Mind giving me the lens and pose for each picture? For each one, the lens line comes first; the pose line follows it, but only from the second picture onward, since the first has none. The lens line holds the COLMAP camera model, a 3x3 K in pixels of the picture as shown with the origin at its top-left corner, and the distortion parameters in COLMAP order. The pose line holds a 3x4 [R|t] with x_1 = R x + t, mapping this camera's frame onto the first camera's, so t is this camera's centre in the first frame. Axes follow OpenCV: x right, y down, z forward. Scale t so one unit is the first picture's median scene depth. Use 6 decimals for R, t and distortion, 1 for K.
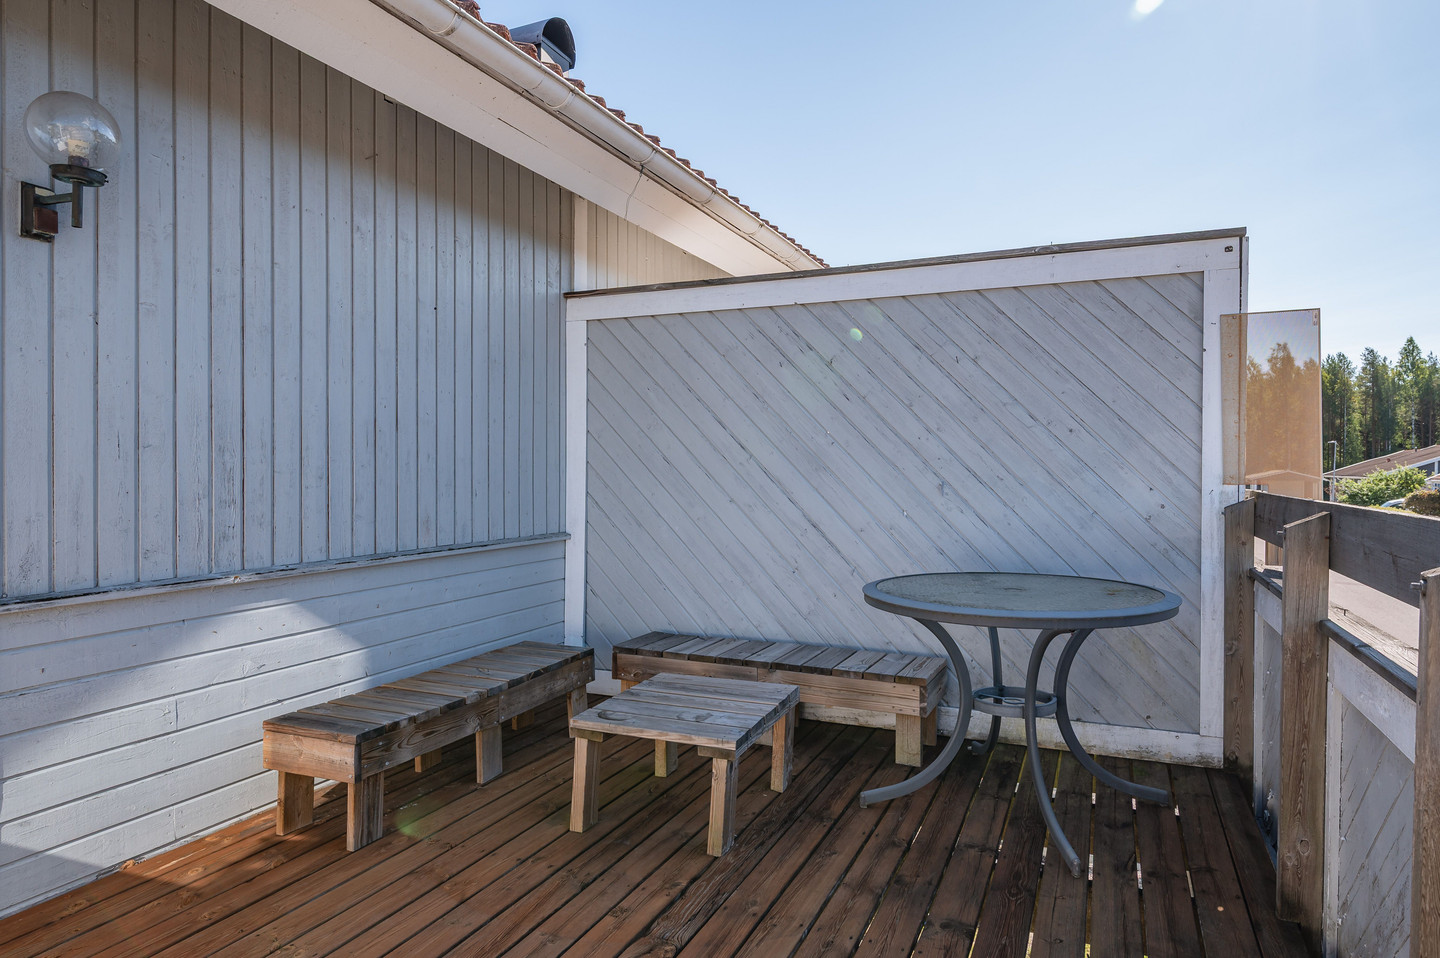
lens RADIAL K [[890.9, 0, 720.0], [0, 890.9, 479.0], [0, 0, 1]] dist [-0.002260, 0.000120]
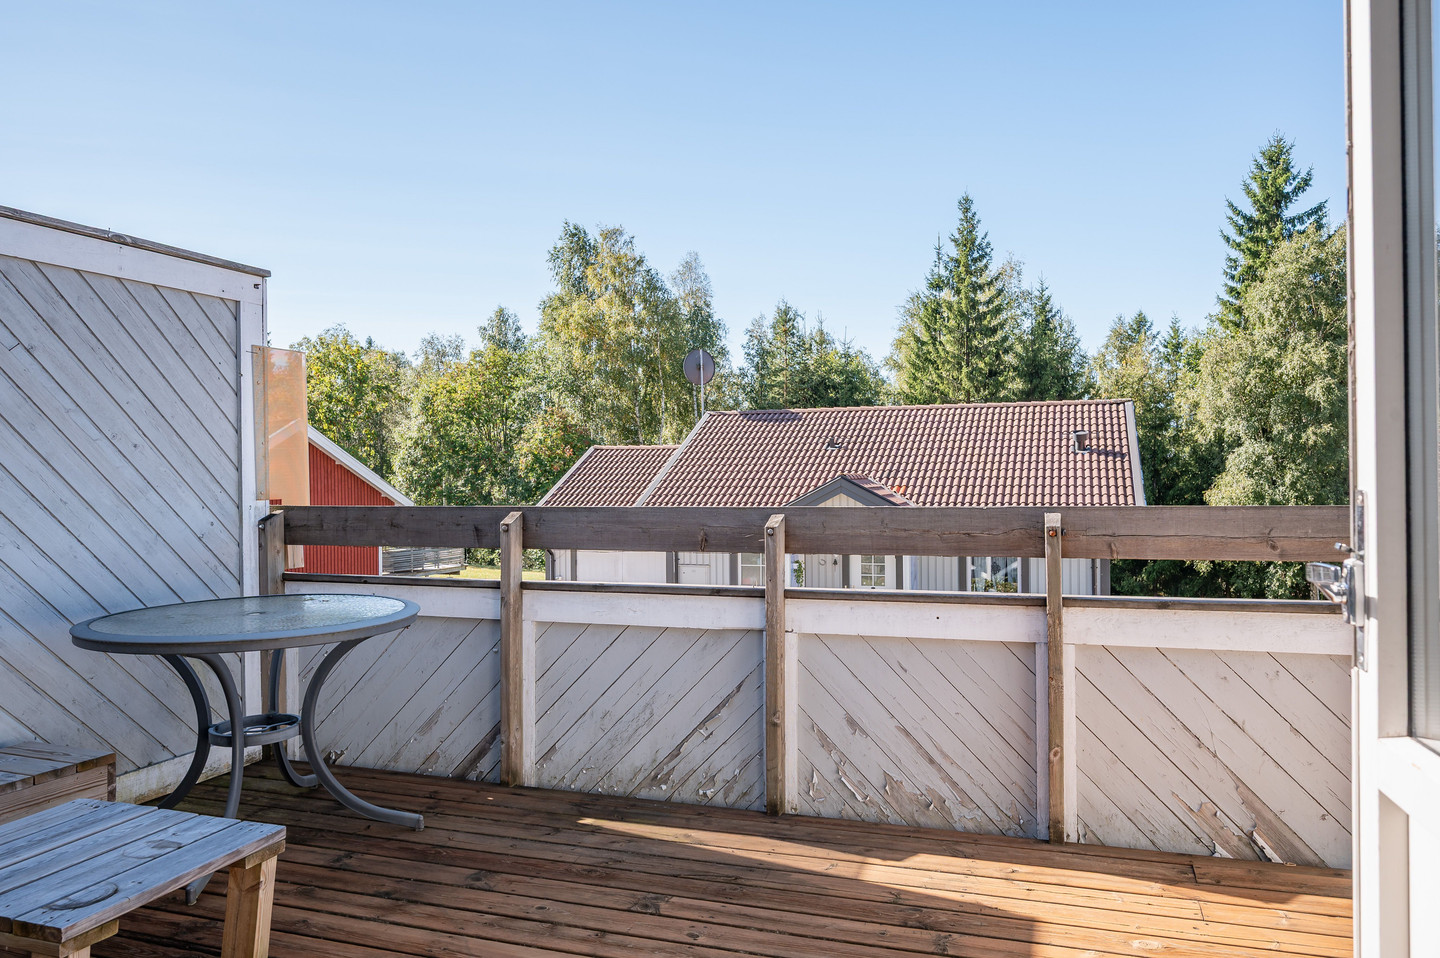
lens RADIAL K [[1159.1, 0, 720.0], [0, 1159.1, 479.0], [0, 0, 1]] dist [0.006690, 0.003615]
pose [[-0.140942, -0.007142, 0.989992, -0.981948], [0.019762, 0.999754, 0.010026, -0.024300], [-0.989821, 0.020977, -0.140766, 0.673656]]
